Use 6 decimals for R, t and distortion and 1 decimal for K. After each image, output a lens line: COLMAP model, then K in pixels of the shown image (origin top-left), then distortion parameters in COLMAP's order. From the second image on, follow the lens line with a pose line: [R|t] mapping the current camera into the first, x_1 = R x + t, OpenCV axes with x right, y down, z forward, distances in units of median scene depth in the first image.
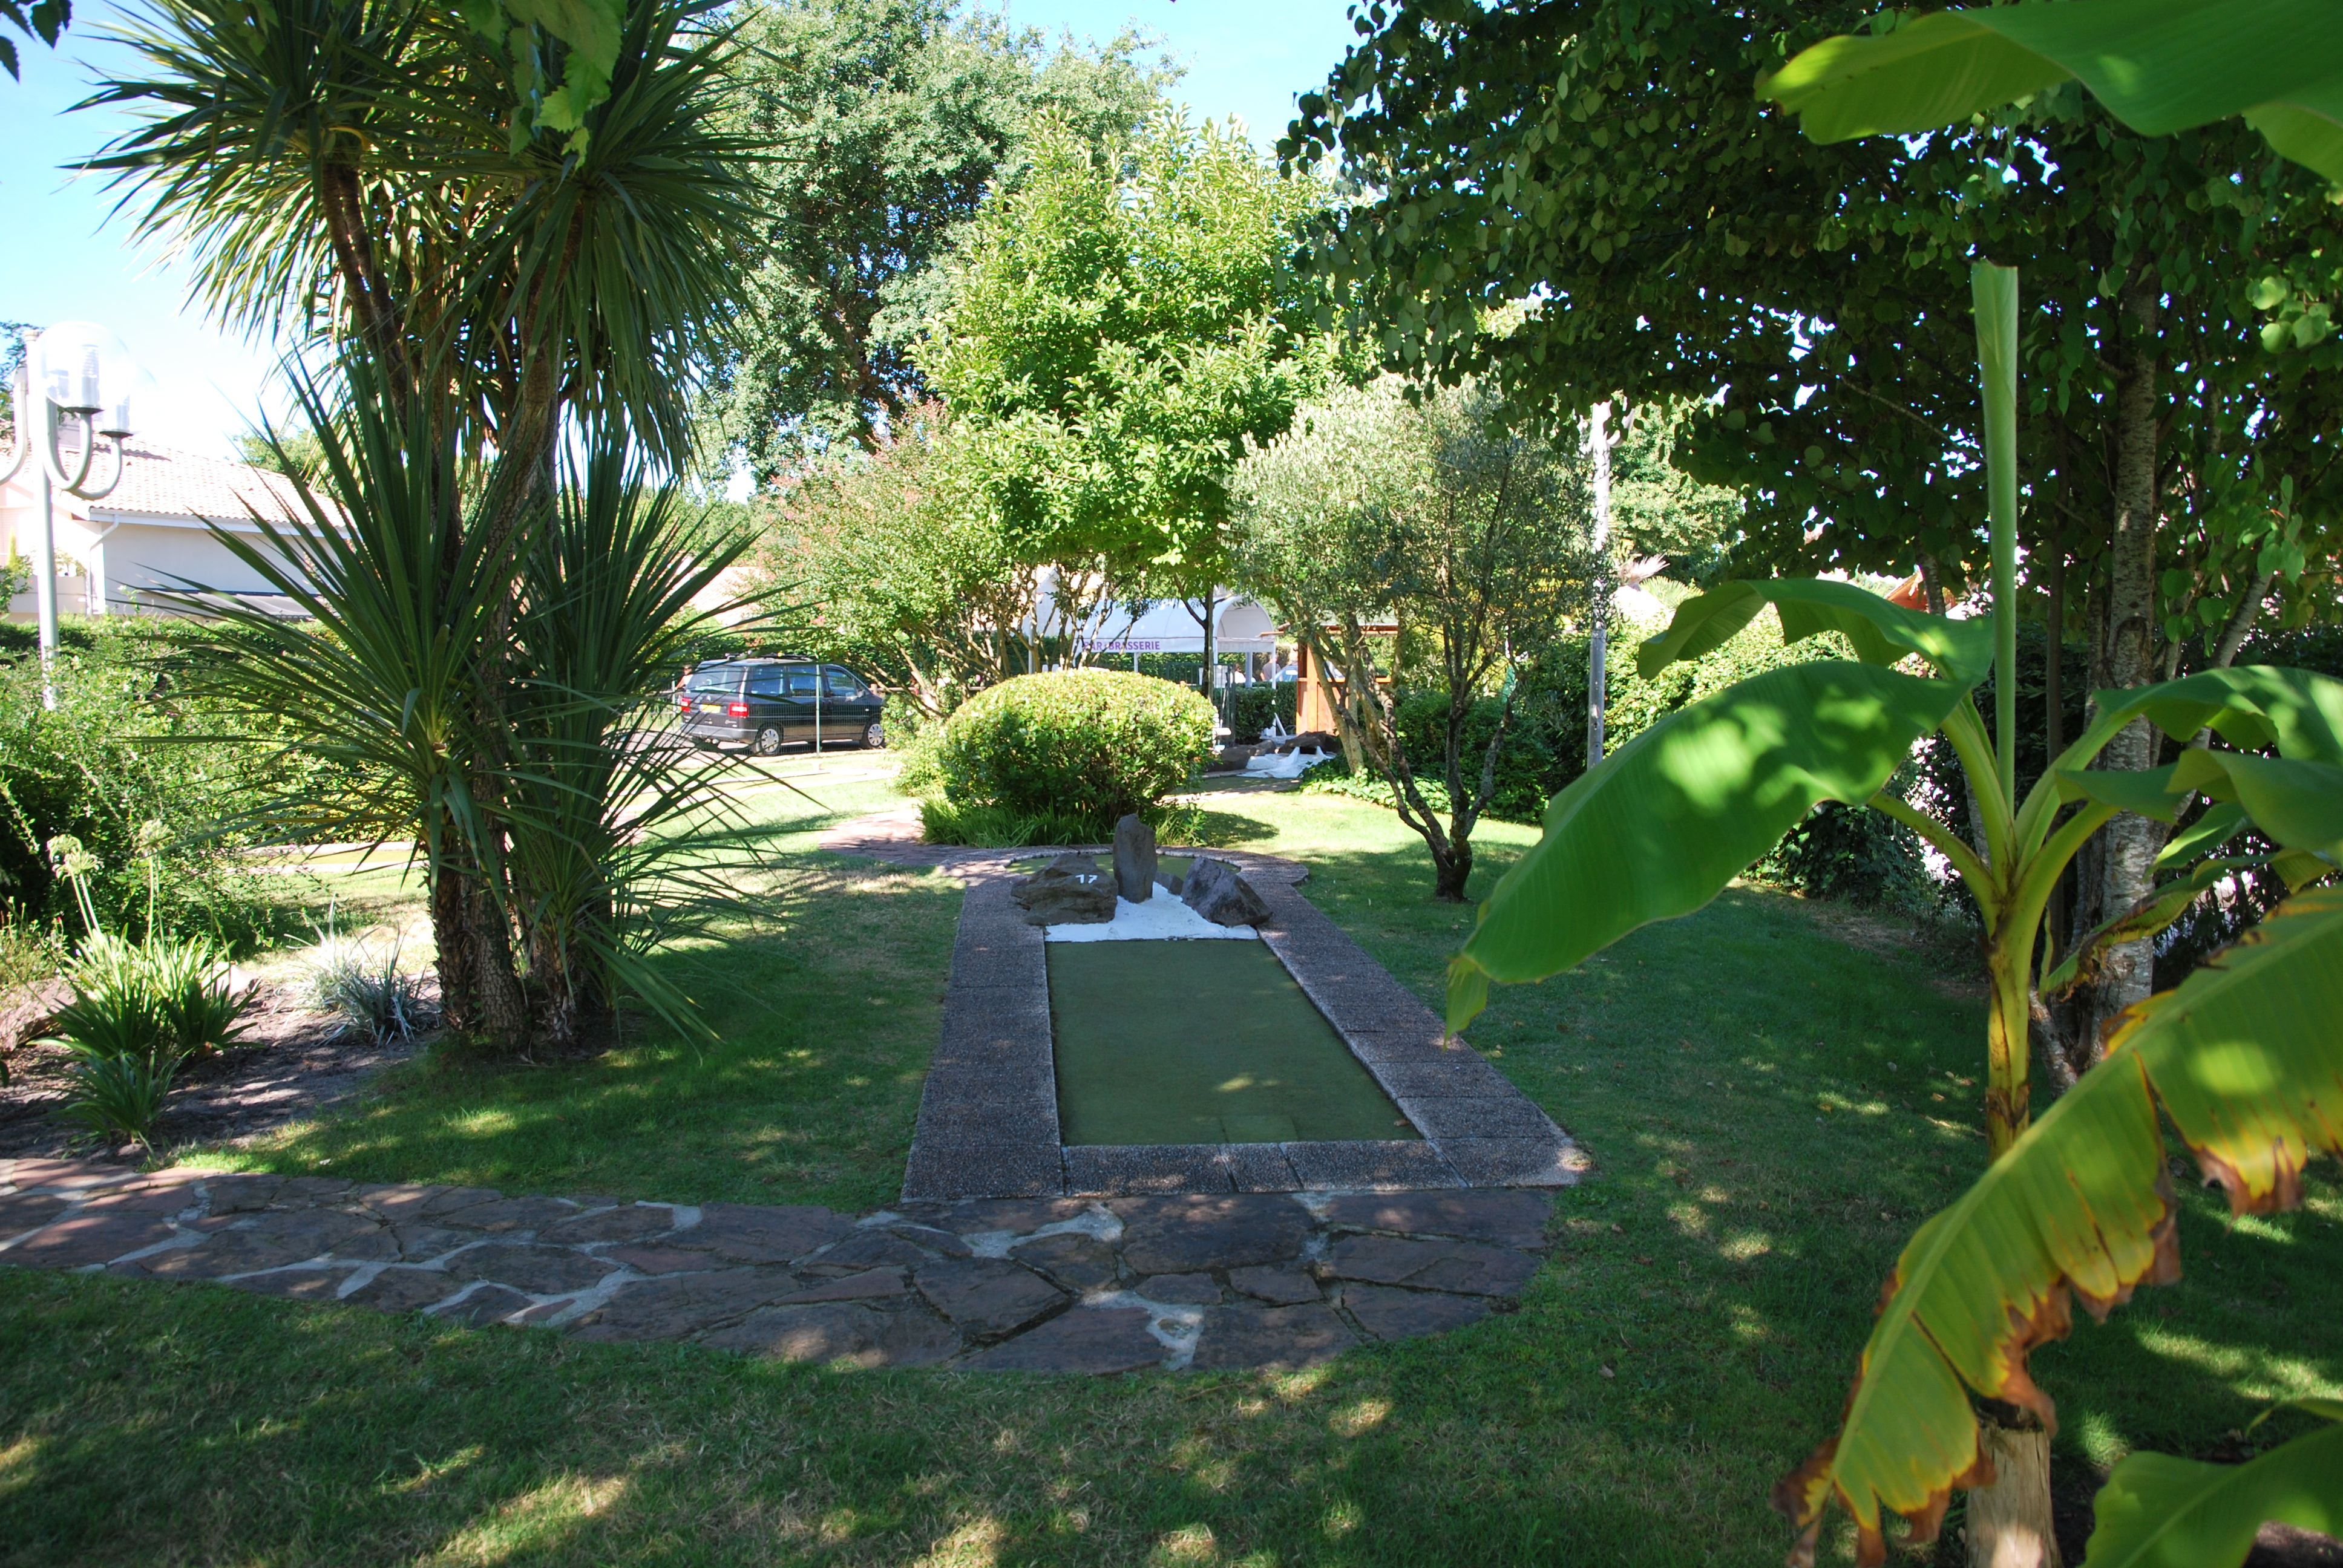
lens RADIAL K [[1677.3, 0, 1153.1], [0, 1677.3, 800.4], [0, 0, 1]] dist [-0.094426, 0.069375]
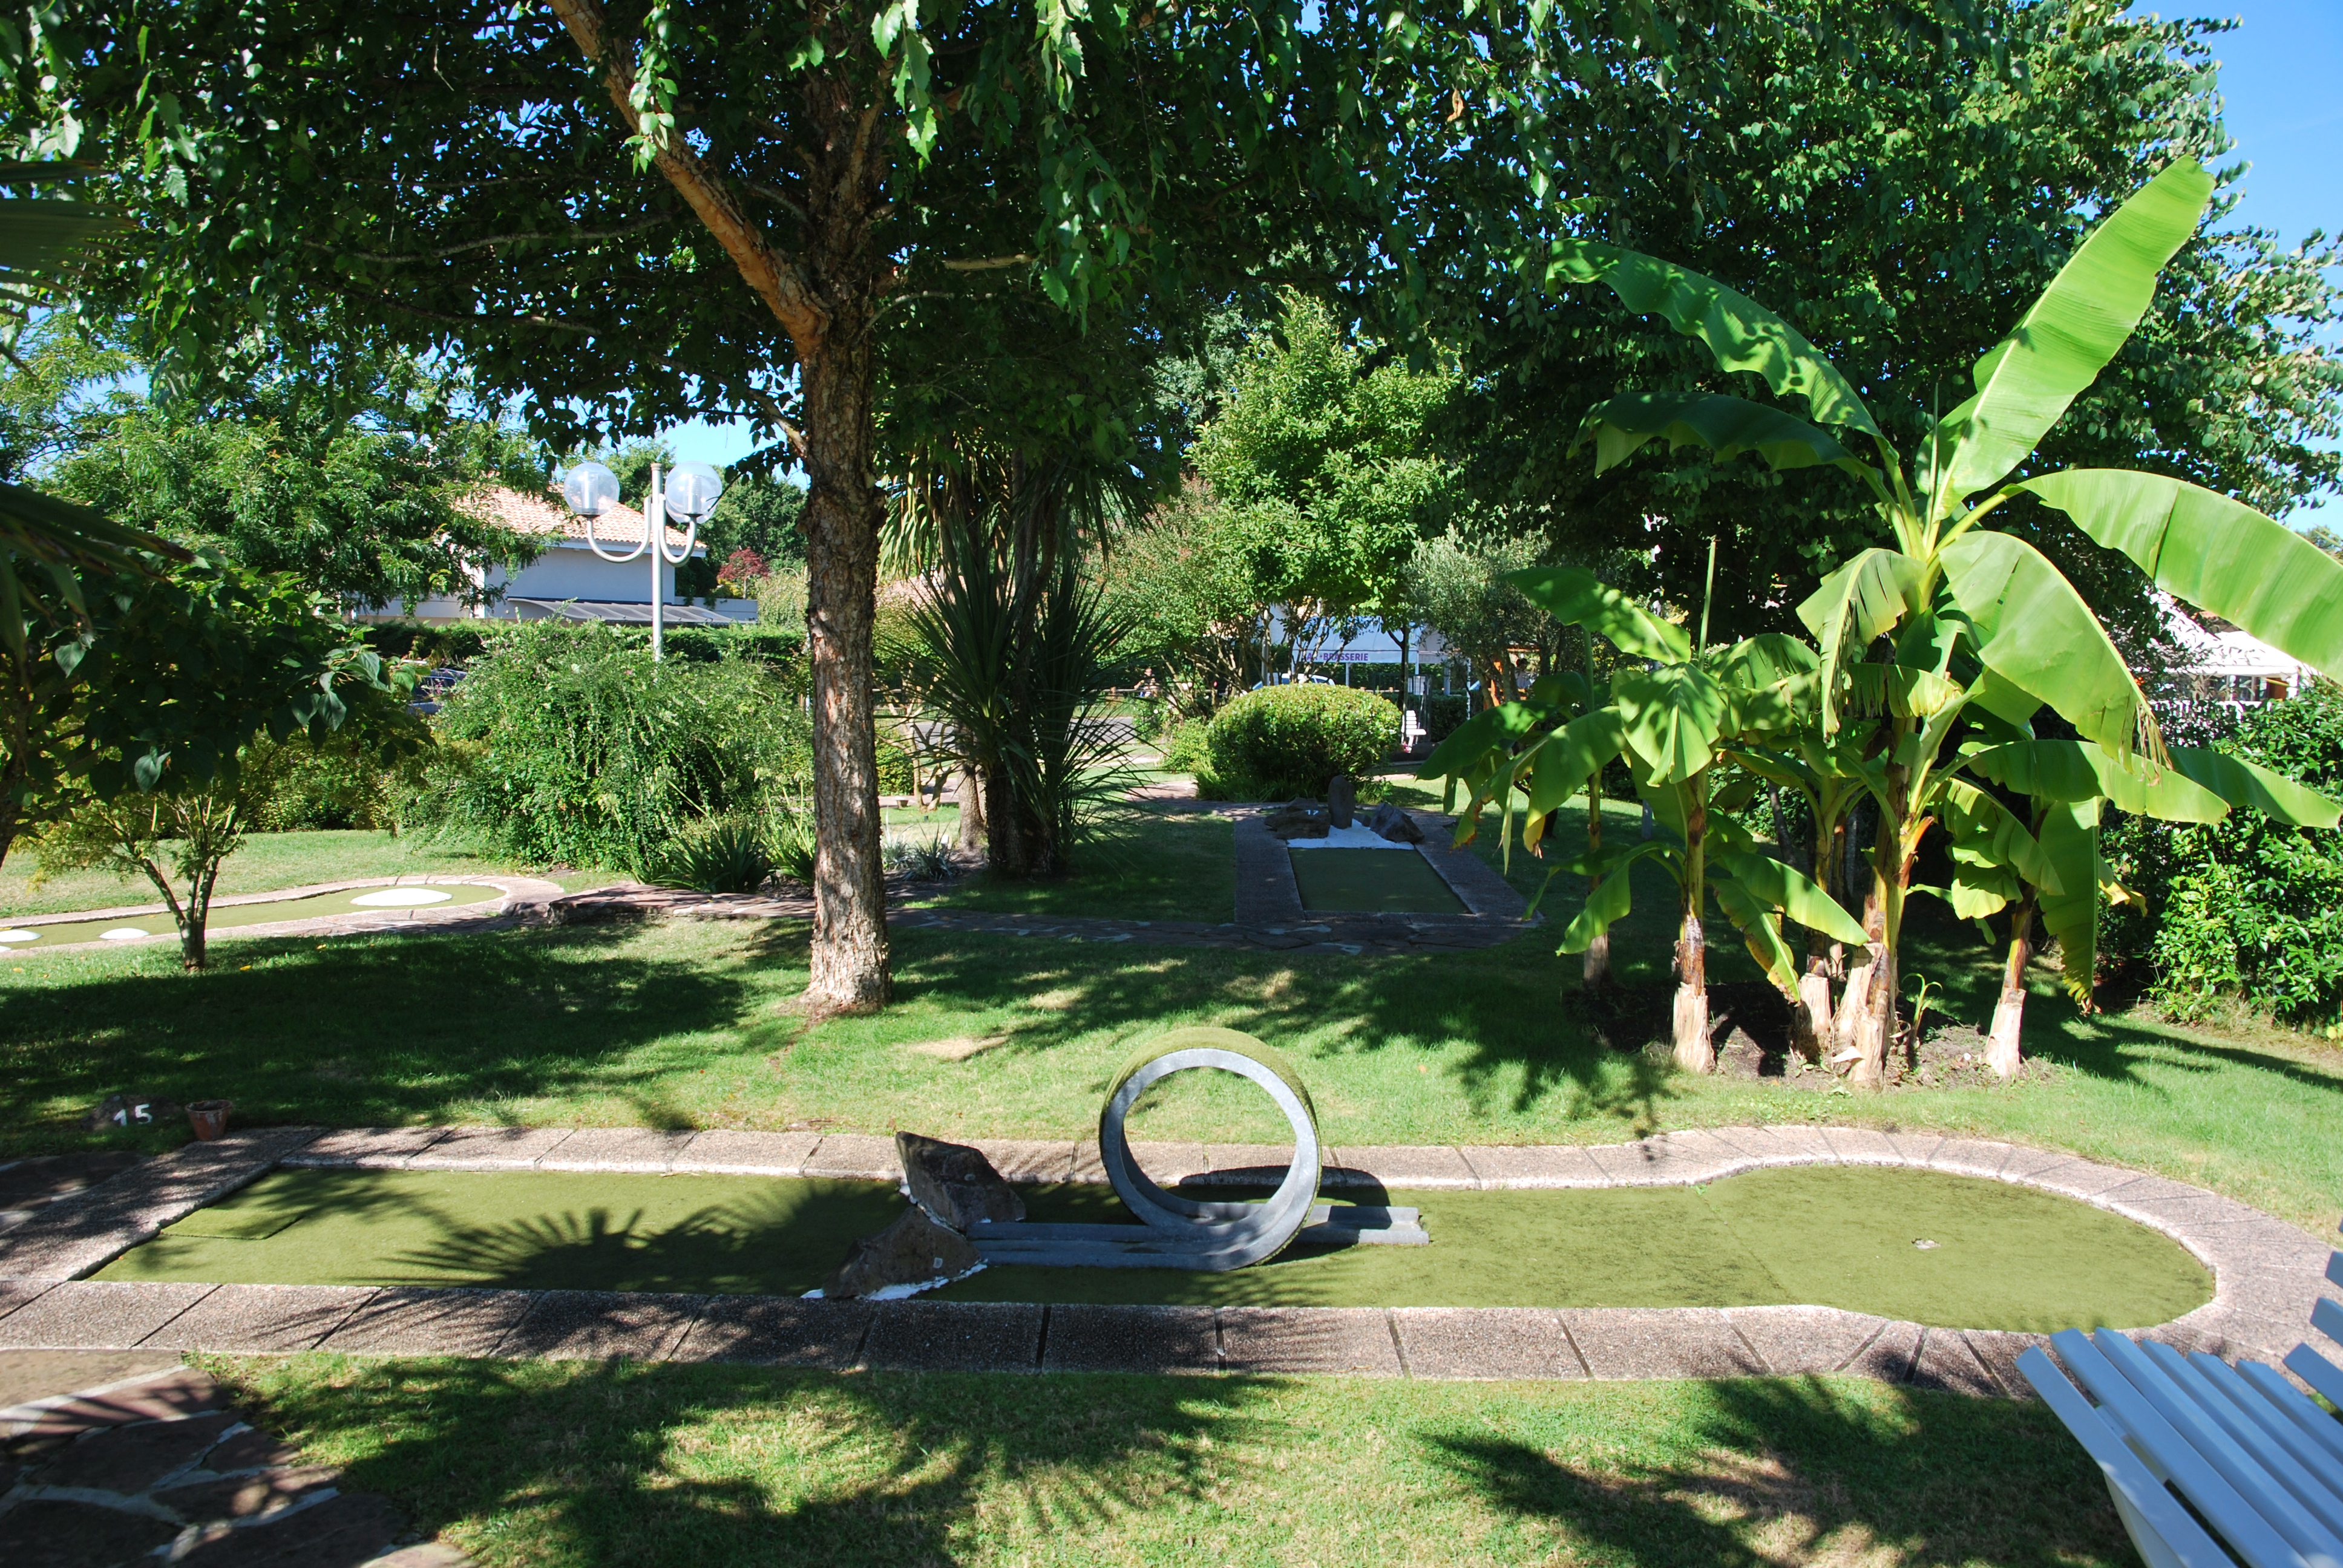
lens RADIAL K [[1677.3, 0, 1168.2], [0, 1677.3, 786.7], [0, 0, 1]] dist [-0.094426, 0.069375]
pose [[0.992983, 0.024753, -0.115638, 0.006612], [-0.025802, 0.999638, -0.007584, 0.023517], [0.115409, 0.010515, 0.993262, -0.417074]]
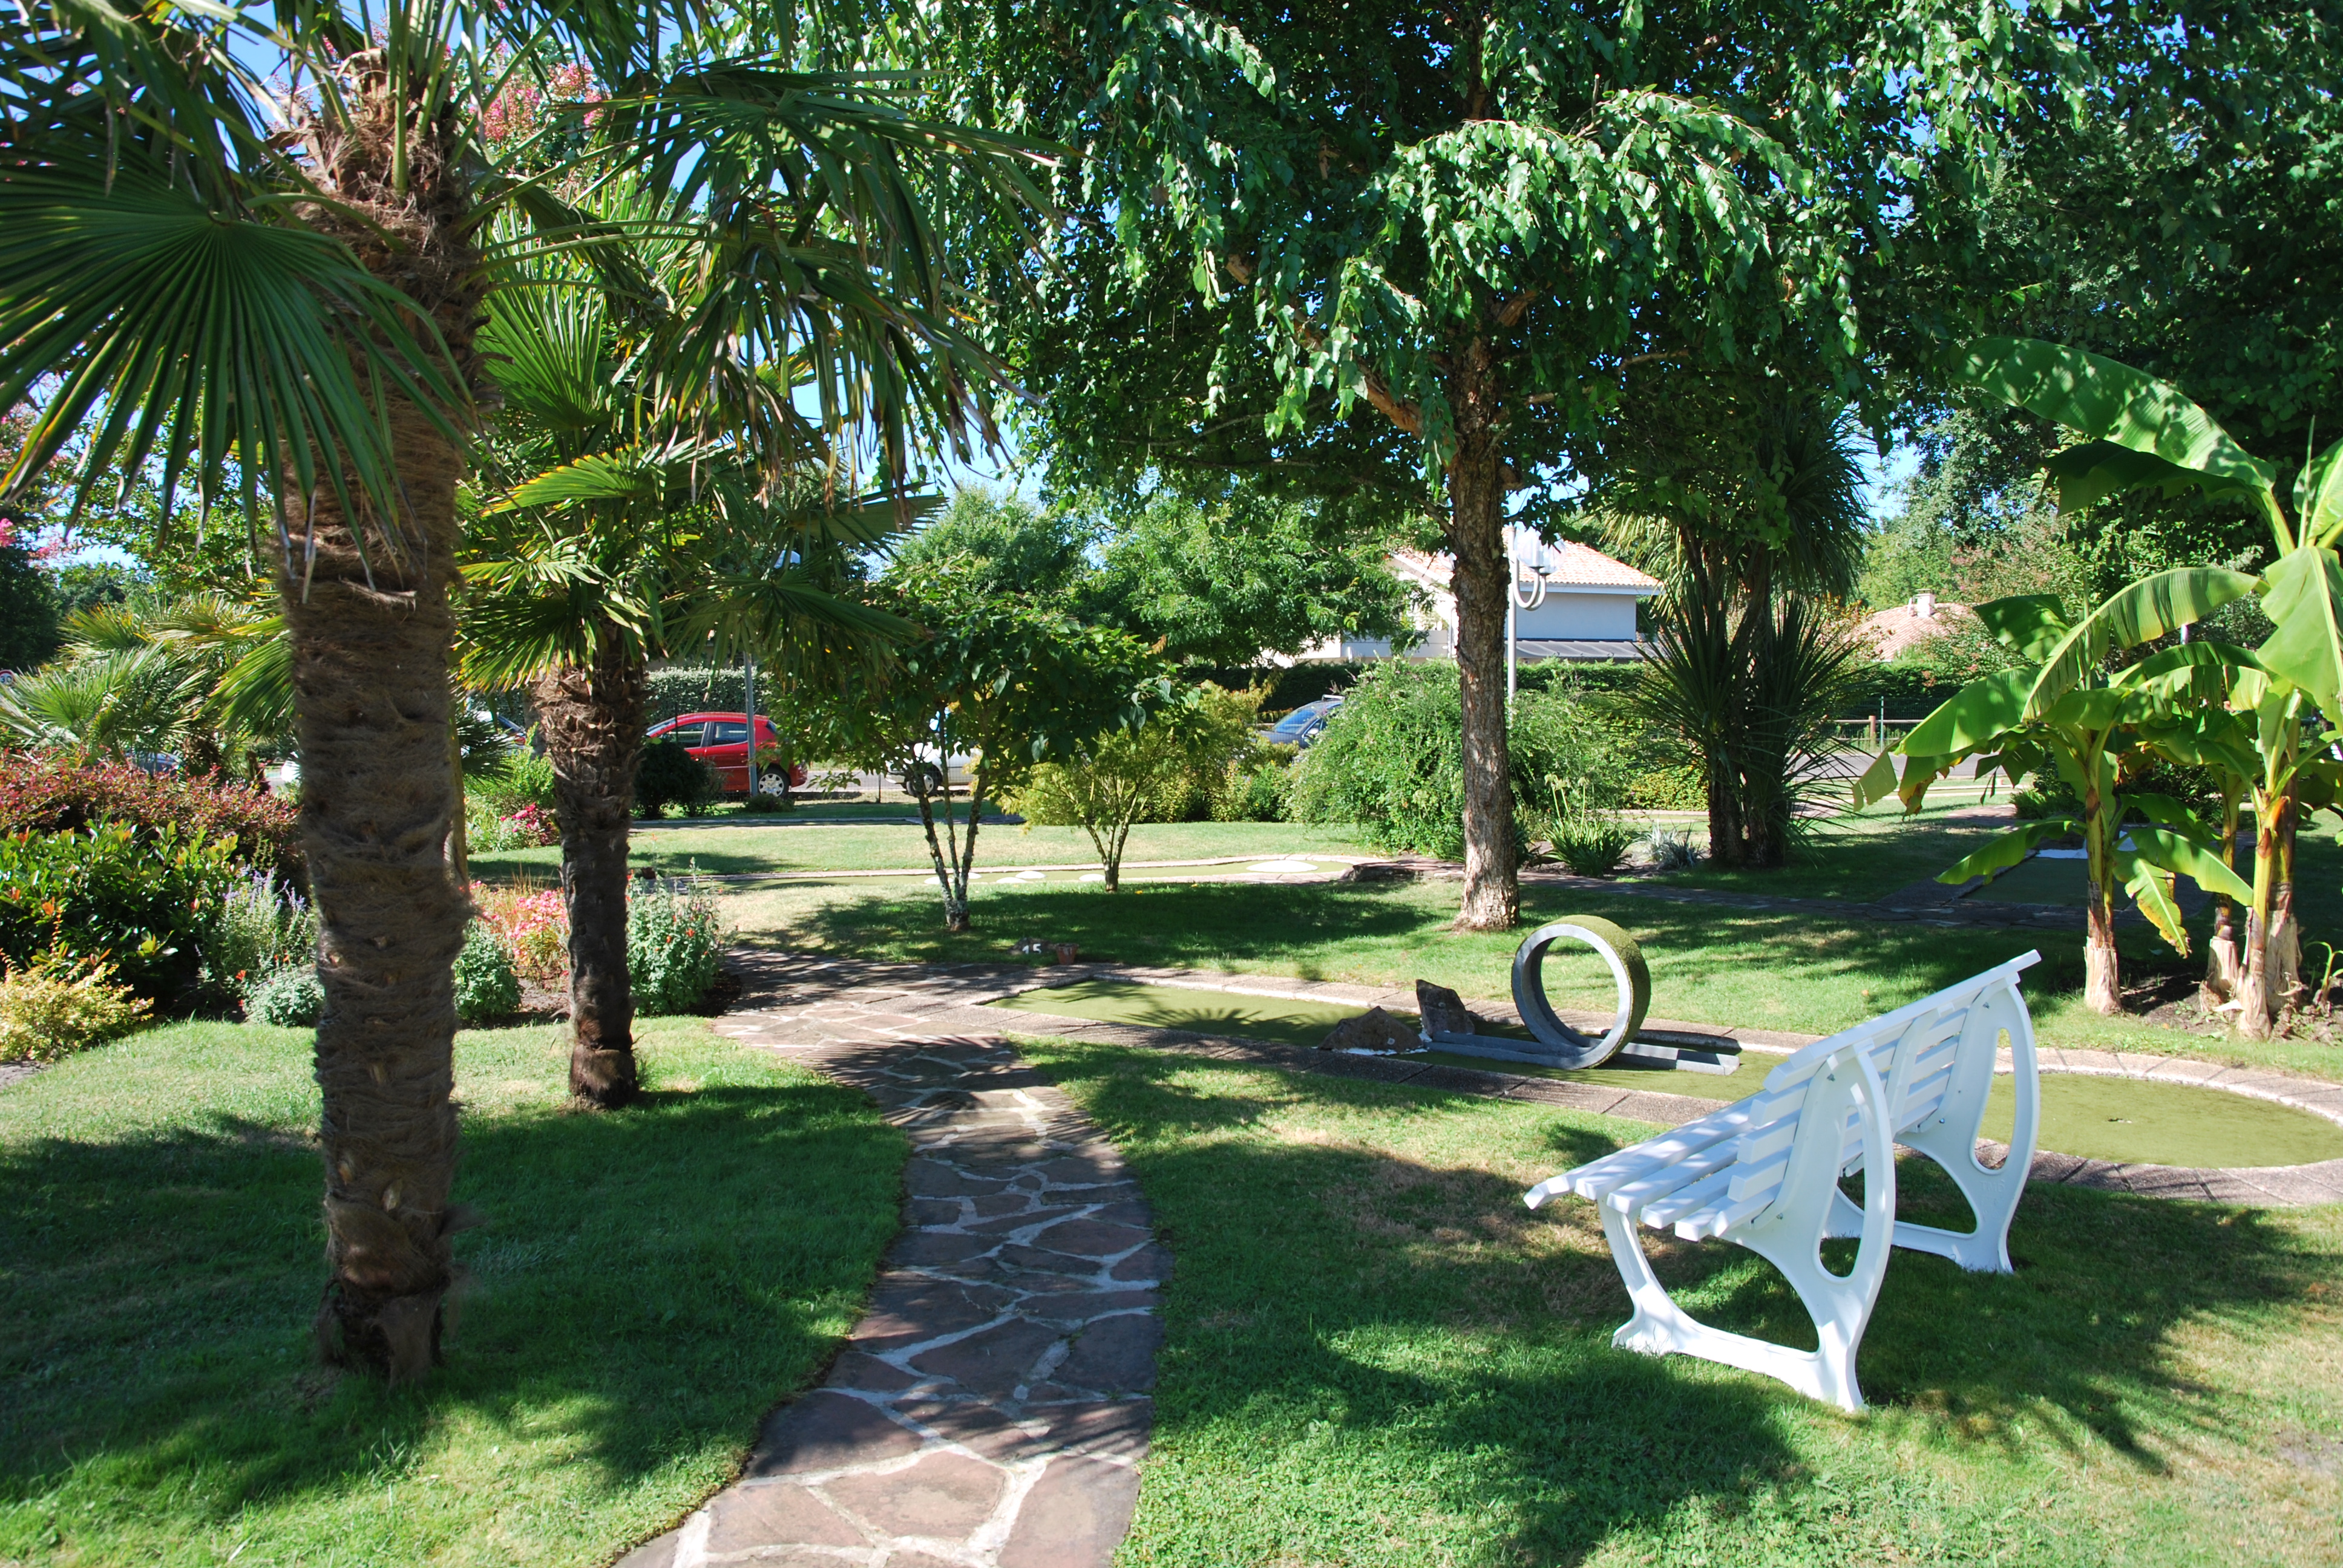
lens RADIAL K [[1677.3, 0, 1160.8], [0, 1677.3, 790.2], [0, 0, 1]] dist [-0.094426, 0.069375]
pose [[0.753827, 0.037183, -0.656020, 0.227103], [-0.051483, 0.998671, -0.002554, 0.039926], [0.655053, 0.035699, 0.754739, -0.559914]]
